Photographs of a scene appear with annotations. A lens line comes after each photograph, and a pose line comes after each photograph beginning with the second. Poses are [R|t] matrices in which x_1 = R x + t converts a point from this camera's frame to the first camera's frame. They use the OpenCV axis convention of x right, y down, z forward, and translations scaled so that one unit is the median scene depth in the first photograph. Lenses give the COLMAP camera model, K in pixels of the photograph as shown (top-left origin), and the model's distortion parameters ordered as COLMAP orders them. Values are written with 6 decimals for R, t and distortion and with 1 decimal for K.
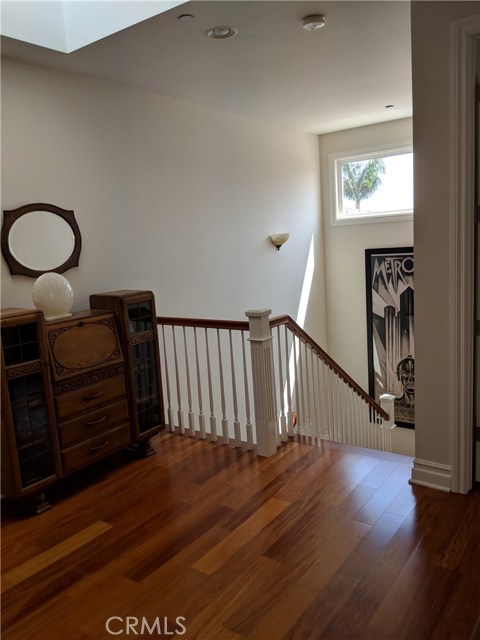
lens RADIAL K [[519.2, 0, 238.0], [0, 519.2, 319.0], [0, 0, 1]] dist [0.053181, -0.096576]
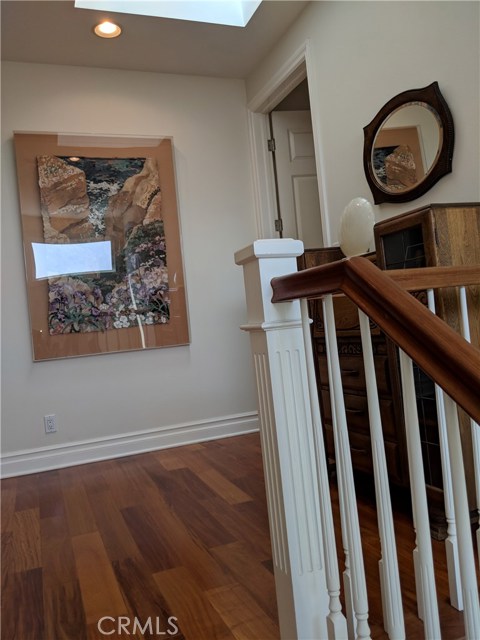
lens RADIAL K [[519.2, 0, 235.3], [0, 519.2, 322.2], [0, 0, 1]] dist [0.053181, -0.096576]
pose [[-0.524740, 0.112357, -0.843815, 0.397886], [-0.010140, 0.990356, 0.138176, -0.013629], [0.851202, 0.081063, -0.518540, 1.281812]]
